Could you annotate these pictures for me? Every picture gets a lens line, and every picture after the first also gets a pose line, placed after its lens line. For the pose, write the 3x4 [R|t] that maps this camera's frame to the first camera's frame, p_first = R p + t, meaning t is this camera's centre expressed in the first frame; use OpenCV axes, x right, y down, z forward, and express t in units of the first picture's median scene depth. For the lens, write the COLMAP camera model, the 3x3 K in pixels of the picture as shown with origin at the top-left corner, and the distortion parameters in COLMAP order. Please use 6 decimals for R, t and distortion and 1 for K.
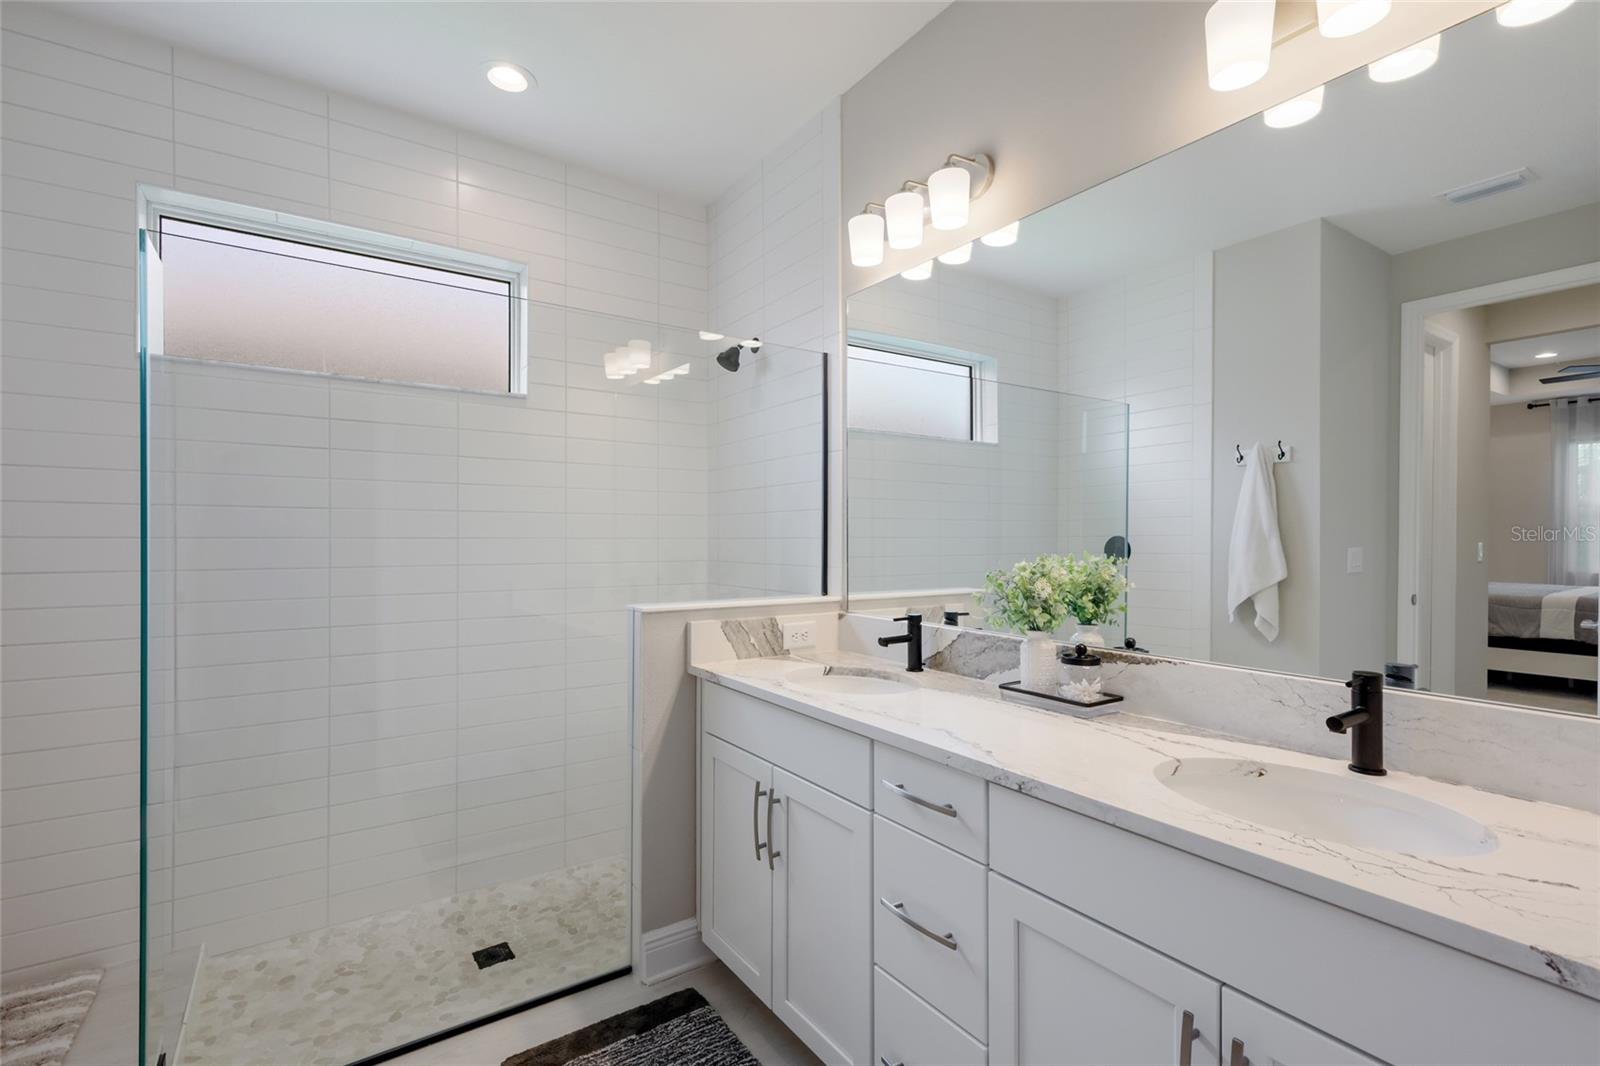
lens RADIAL K [[729.2, 0, 802.8], [0, 729.2, 537.7], [0, 0, 1]] dist [0.011537, 0.000011]
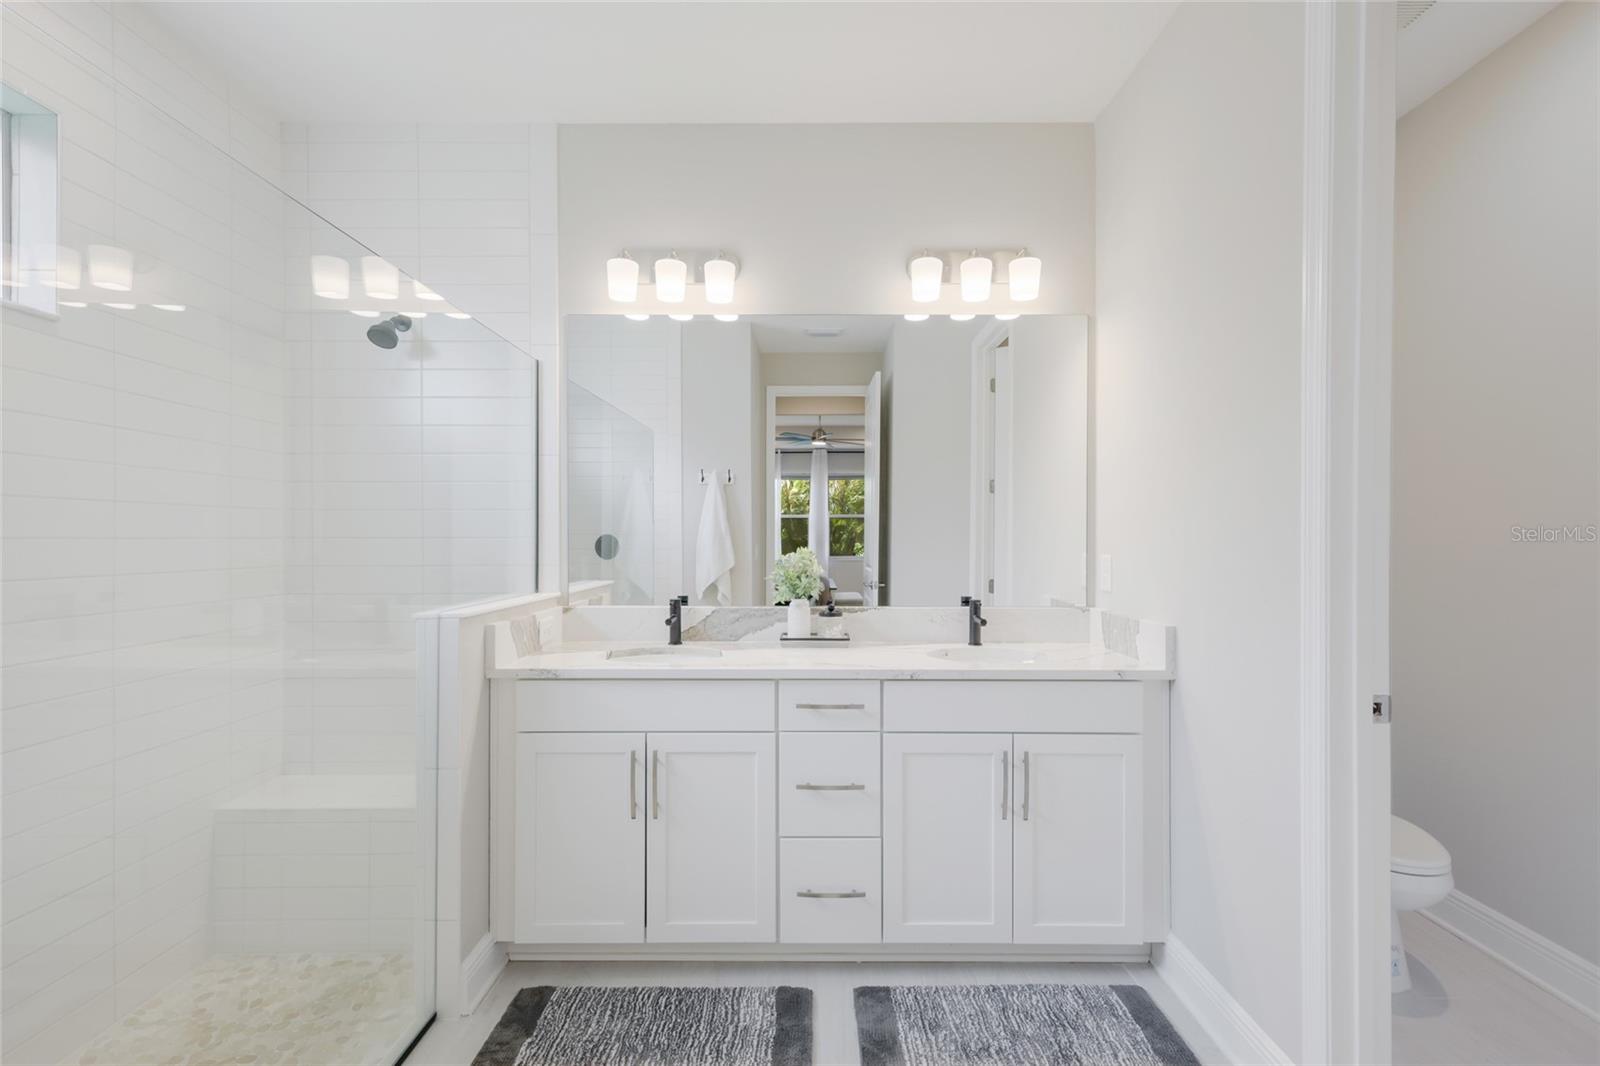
lens RADIAL K [[729.2, 0, 810.3], [0, 729.2, 534.4], [0, 0, 1]] dist [0.011537, 0.000011]
pose [[0.565573, 0.003269, 0.824692, -0.733635], [0.000466, 0.999991, -0.004284, 0.001181], [-0.824698, 0.002807, 0.565566, 0.107259]]
